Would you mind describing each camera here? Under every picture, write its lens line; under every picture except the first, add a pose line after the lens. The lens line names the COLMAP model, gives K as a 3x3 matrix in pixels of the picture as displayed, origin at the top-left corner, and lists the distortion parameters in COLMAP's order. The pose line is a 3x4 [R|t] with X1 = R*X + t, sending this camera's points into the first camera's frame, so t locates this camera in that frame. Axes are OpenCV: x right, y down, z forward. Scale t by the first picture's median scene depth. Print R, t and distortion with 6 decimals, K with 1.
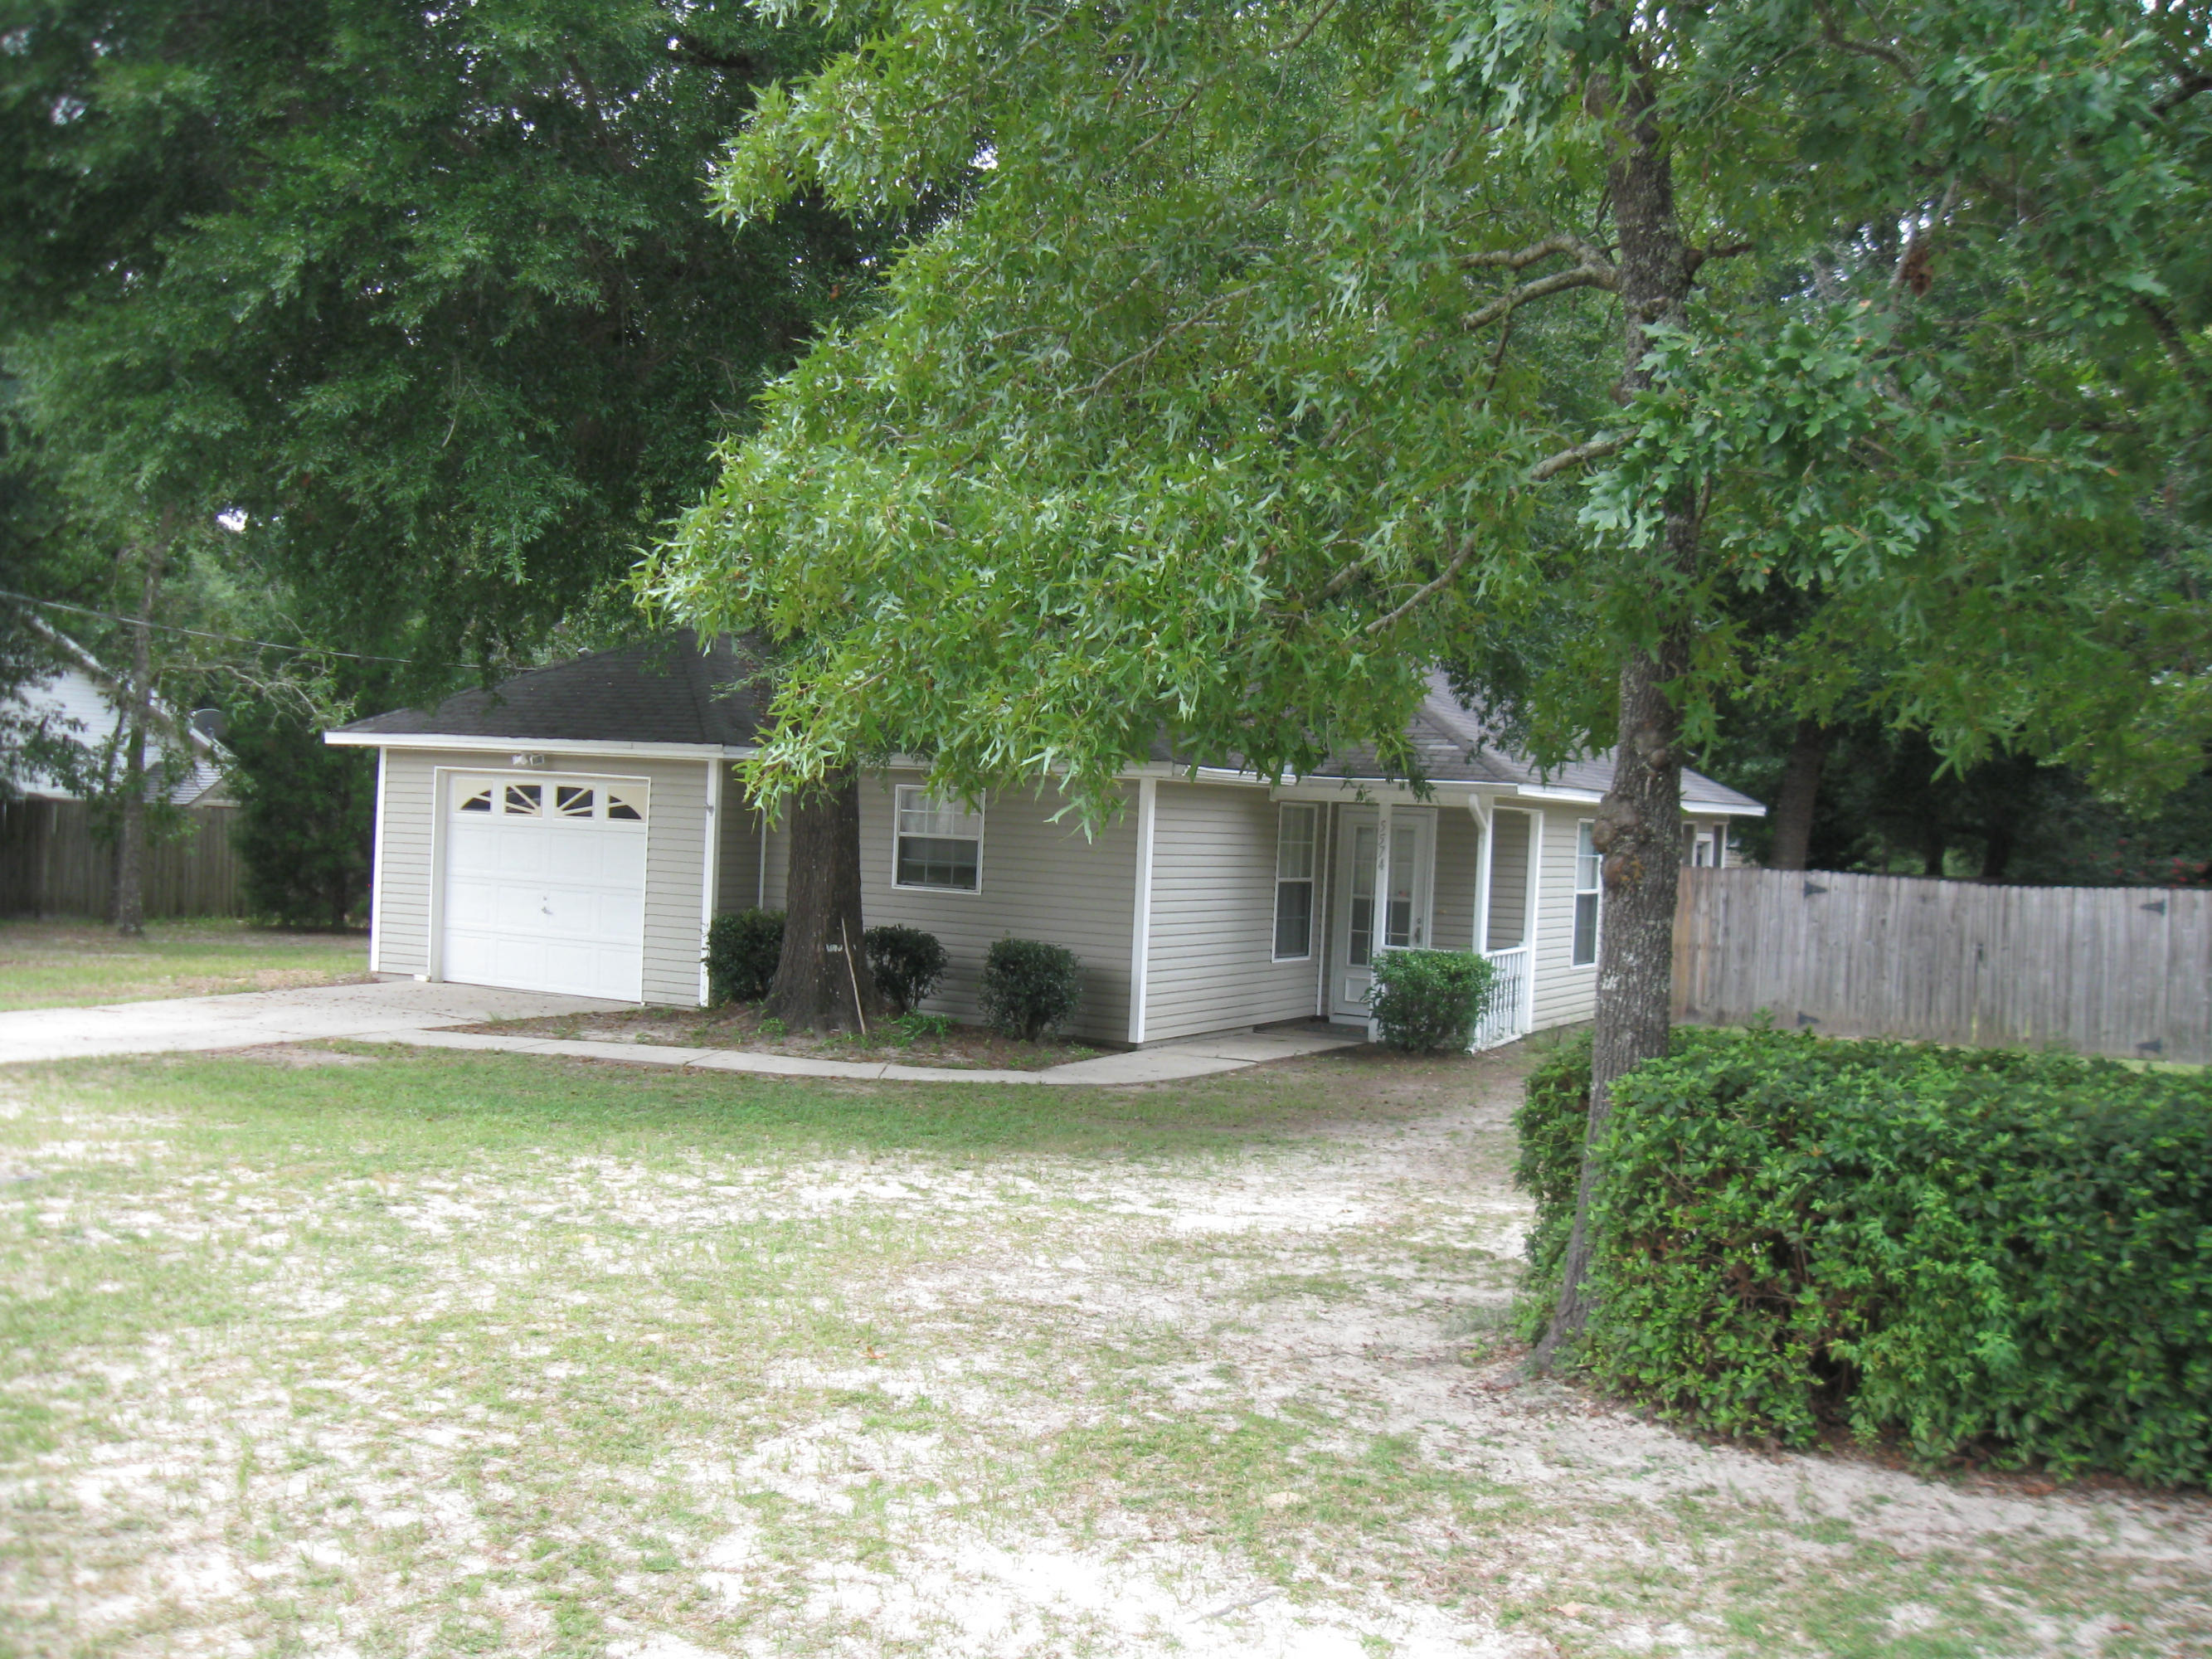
lens RADIAL K [[2255.6, 0, 1115.8], [0, 2255.6, 871.2], [0, 0, 1]] dist [-0.129718, 0.047542]
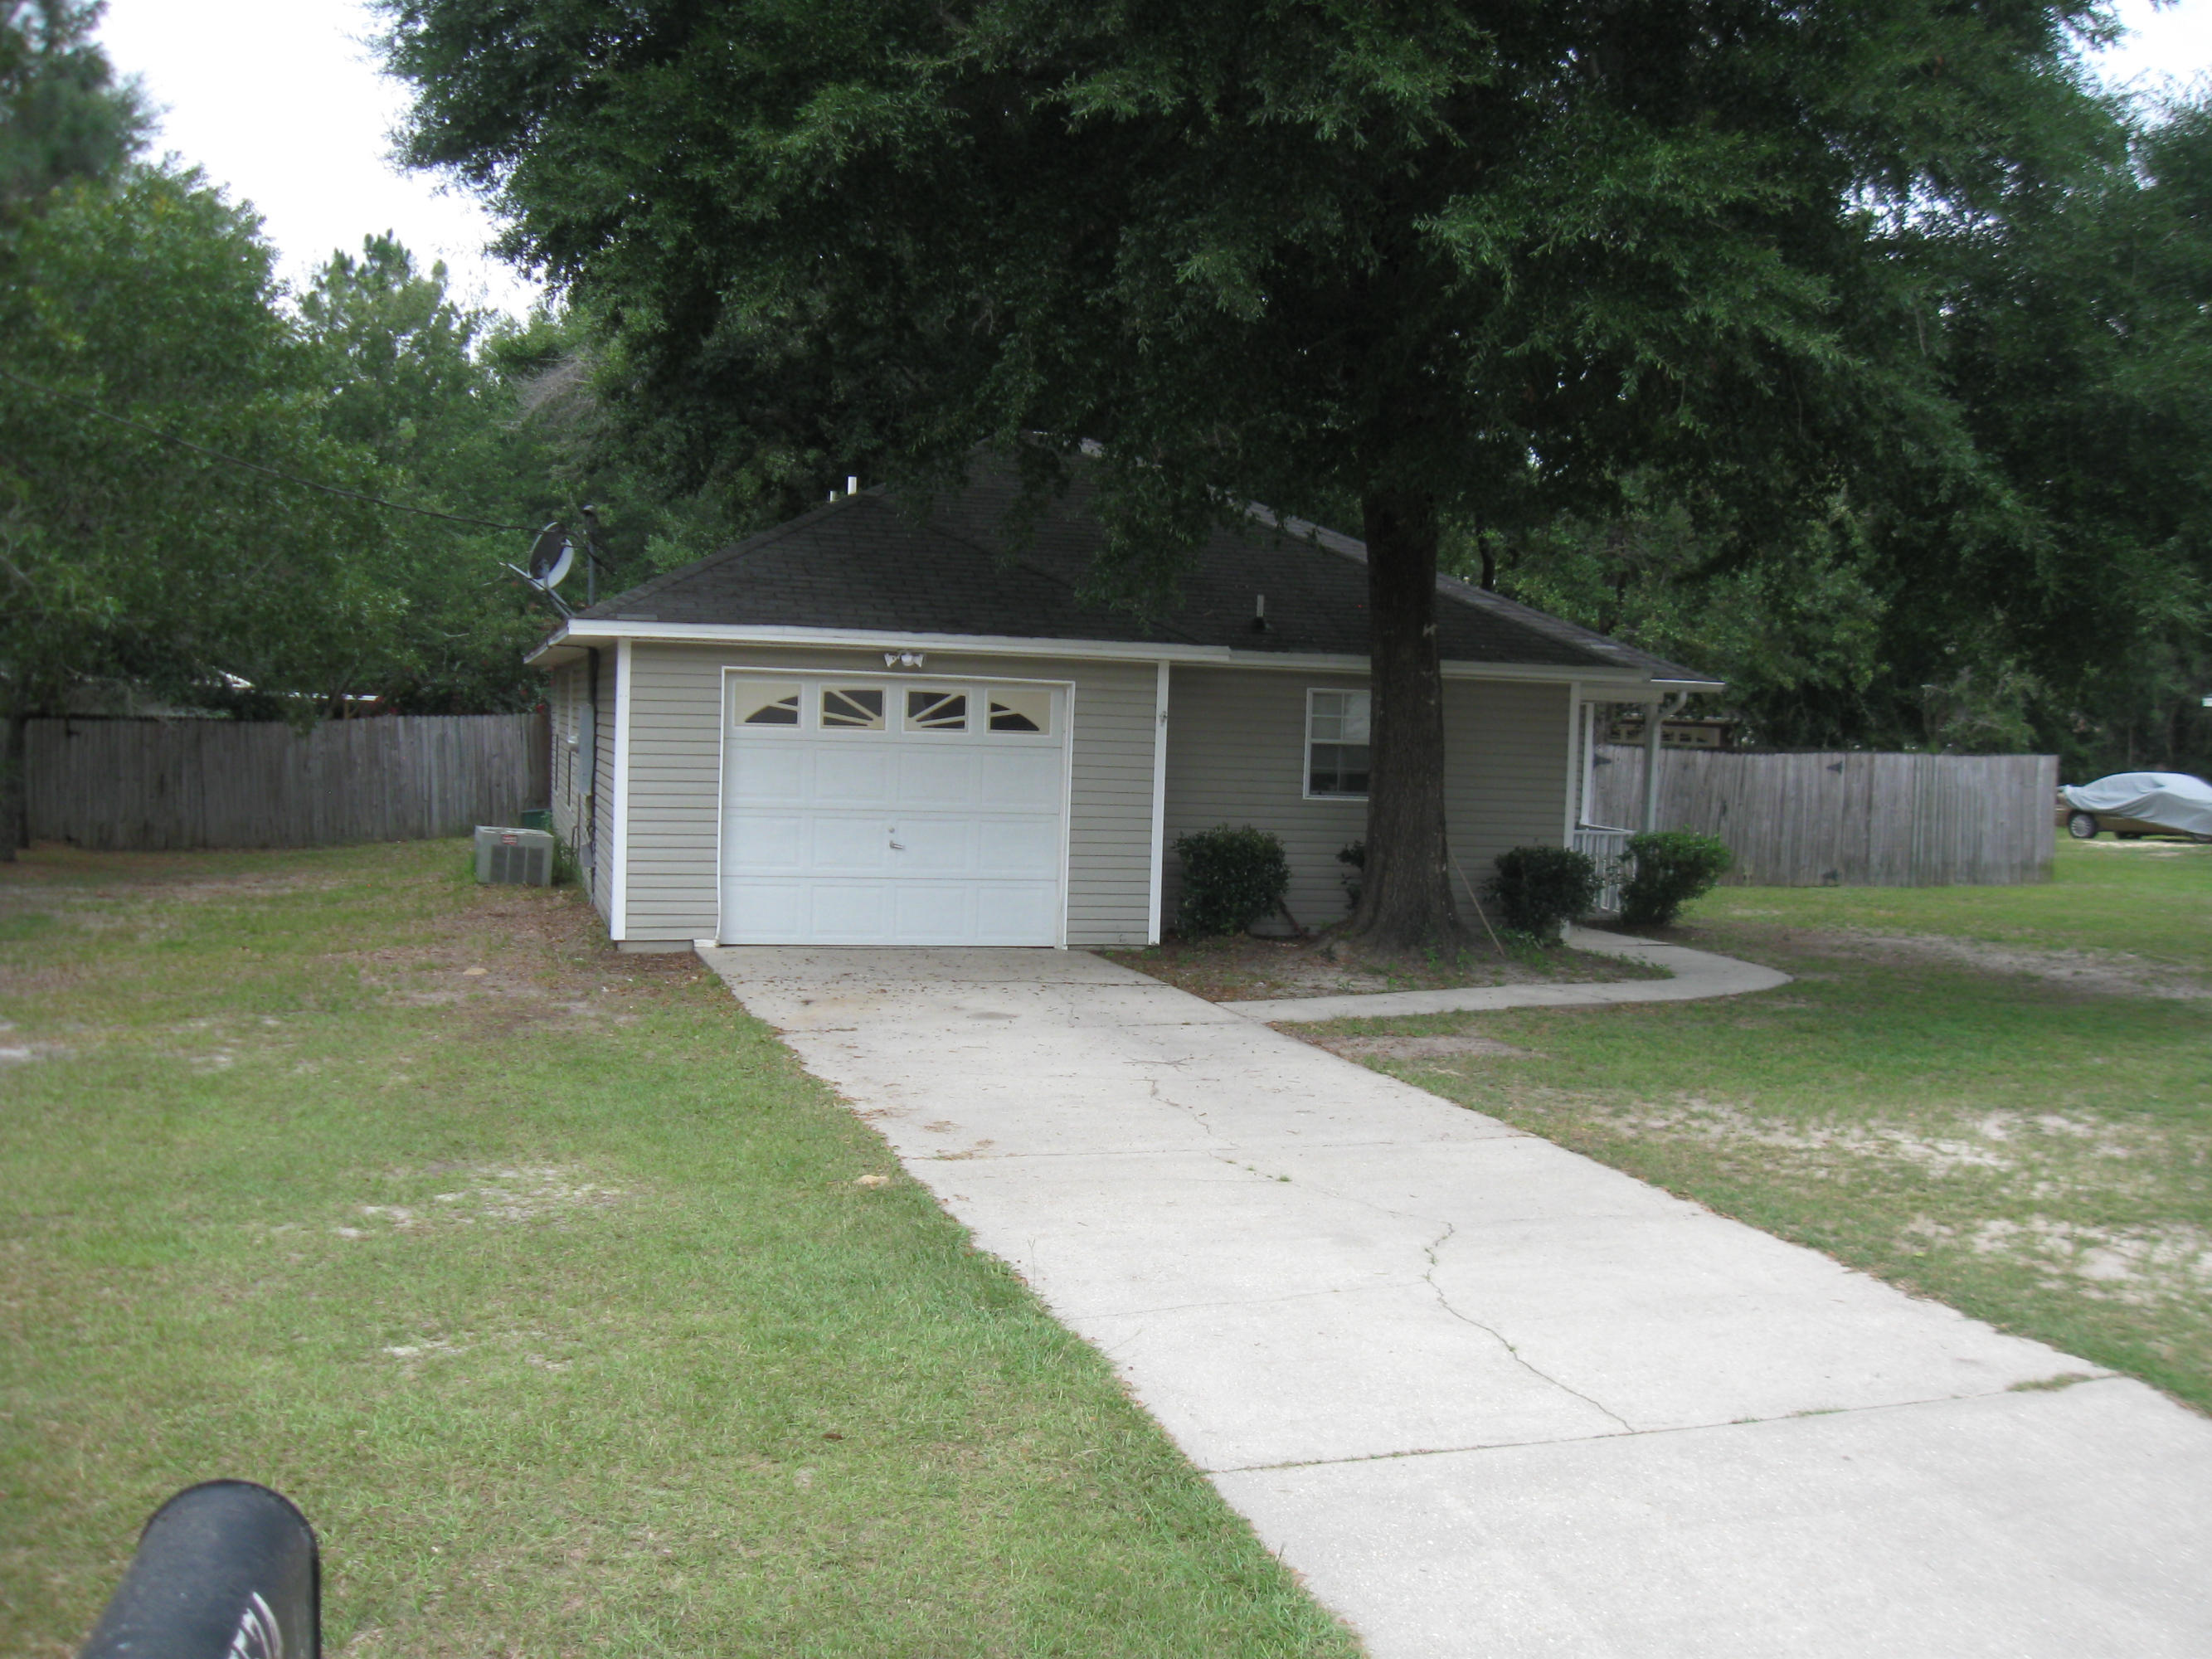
lens RADIAL K [[2255.6, 0, 1115.8], [0, 2255.6, 871.2], [0, 0, 1]] dist [-0.129718, 0.047542]
pose [[0.722333, -0.069458, 0.688049, -0.769508], [0.018691, 0.996541, 0.080977, -0.038149], [-0.691293, -0.045632, 0.721132, 0.361824]]
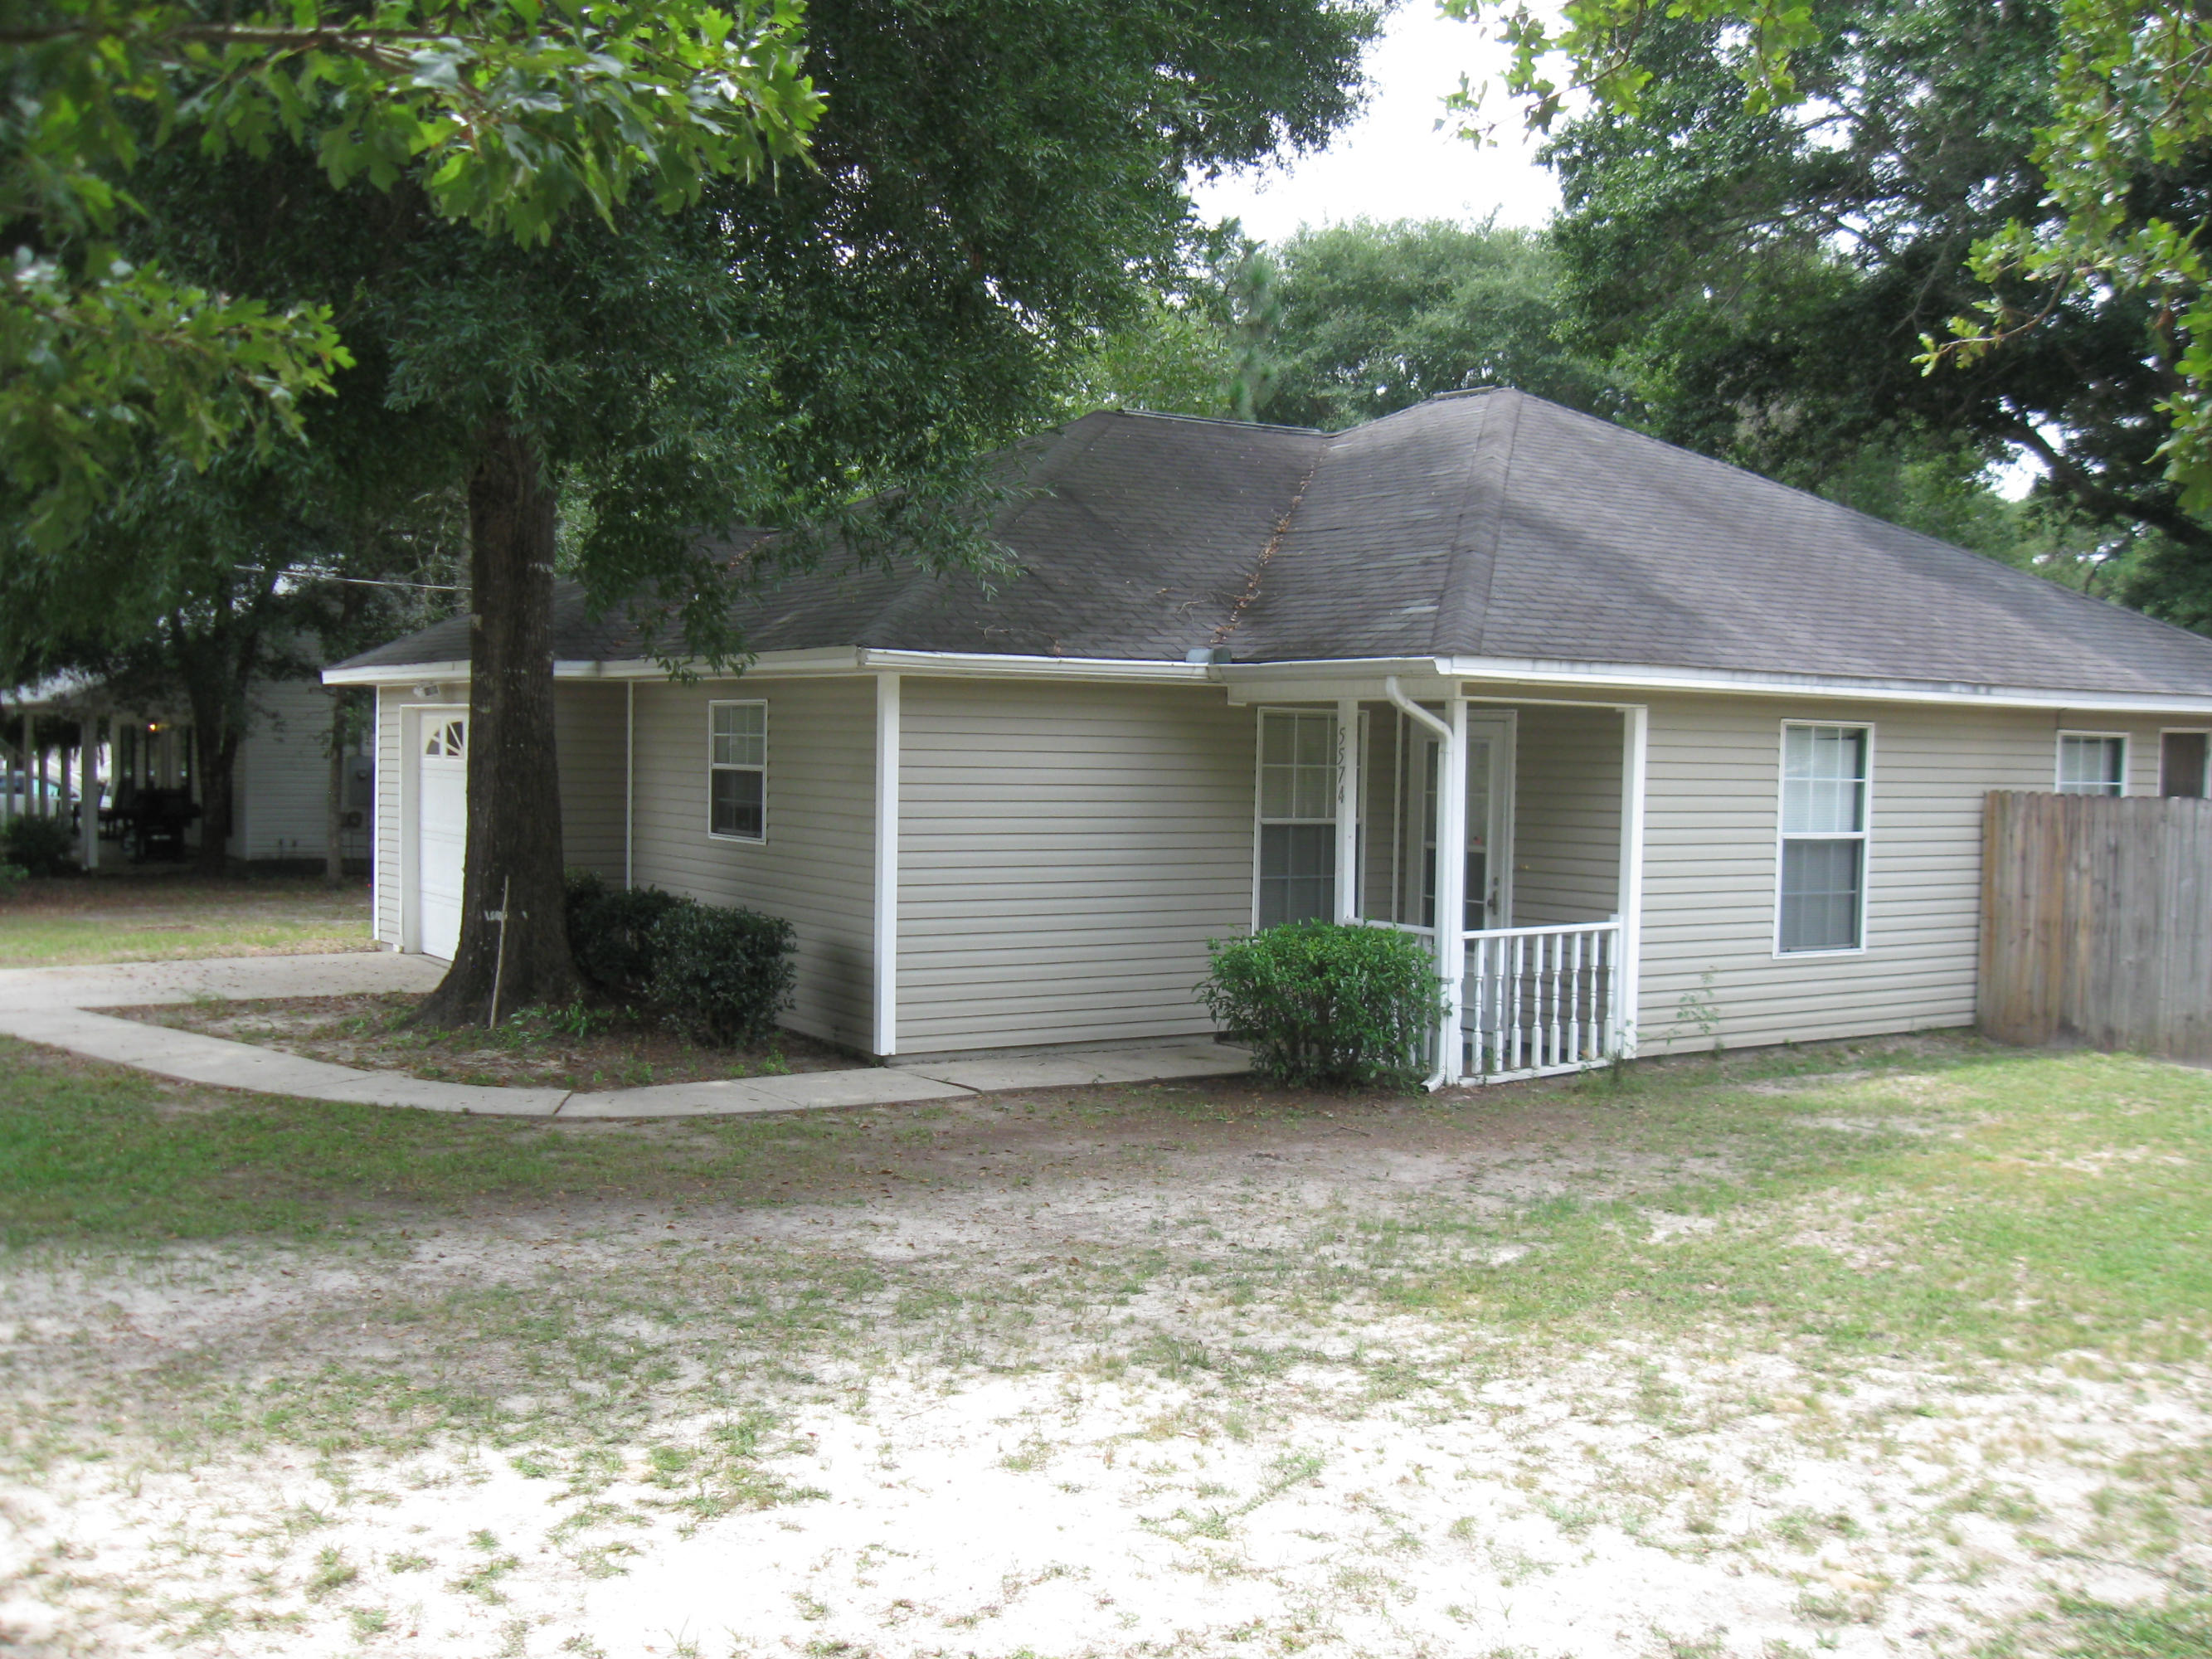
lens RADIAL K [[2255.6, 0, 1115.8], [0, 2255.6, 871.2], [0, 0, 1]] dist [-0.129718, 0.047542]
pose [[0.874831, -0.002955, -0.484418, 0.372531], [0.009277, 0.999900, 0.010654, 0.011623], [0.484339, -0.013815, 0.874772, 0.388535]]
